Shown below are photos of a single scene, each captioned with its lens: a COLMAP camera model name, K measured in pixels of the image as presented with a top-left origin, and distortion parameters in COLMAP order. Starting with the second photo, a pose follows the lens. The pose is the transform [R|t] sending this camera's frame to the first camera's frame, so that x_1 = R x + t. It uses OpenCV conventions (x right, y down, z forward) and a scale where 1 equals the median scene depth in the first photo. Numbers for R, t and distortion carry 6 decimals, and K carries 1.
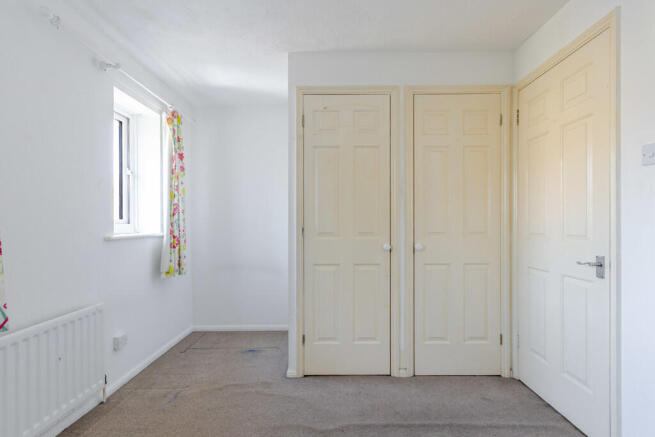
lens RADIAL K [[310.6, 0, 329.2], [0, 310.6, 222.5], [0, 0, 1]] dist [0.001917, 0.000120]
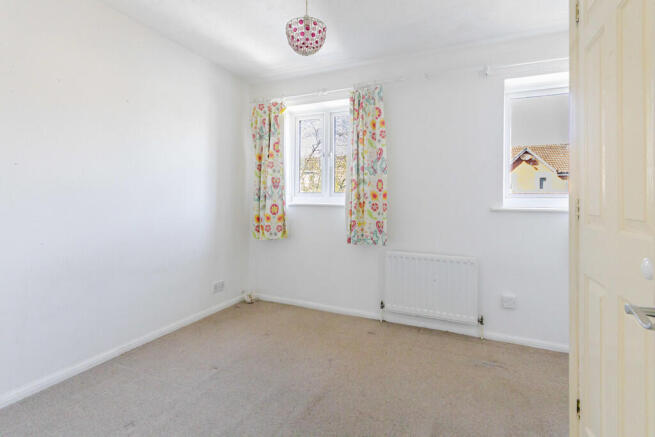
lens RADIAL K [[311.3, 0, 323.5], [0, 311.3, 197.6], [0, 0, 1]] dist [0.002509, 0.000138]
pose [[-0.400135, 0.001928, -0.916454, 0.545026], [-0.005281, 0.999976, 0.004410, 0.003439], [0.916441, 0.006605, -0.400116, 0.724356]]
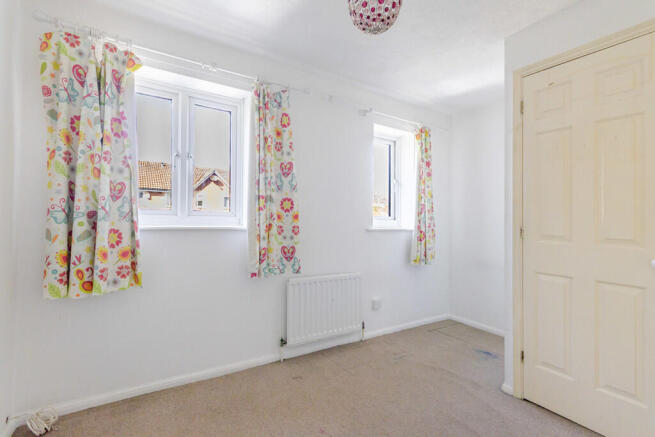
lens RADIAL K [[300.5, 0, 327.5], [0, 300.5, 218.5], [0, 0, 1]] dist [0.002220, 0.000167]
pose [[0.539336, 0.016371, -0.841931, 0.295272], [-0.023849, 0.999707, 0.004162, -0.001343], [0.841753, 0.017835, 0.539569, 0.067198]]
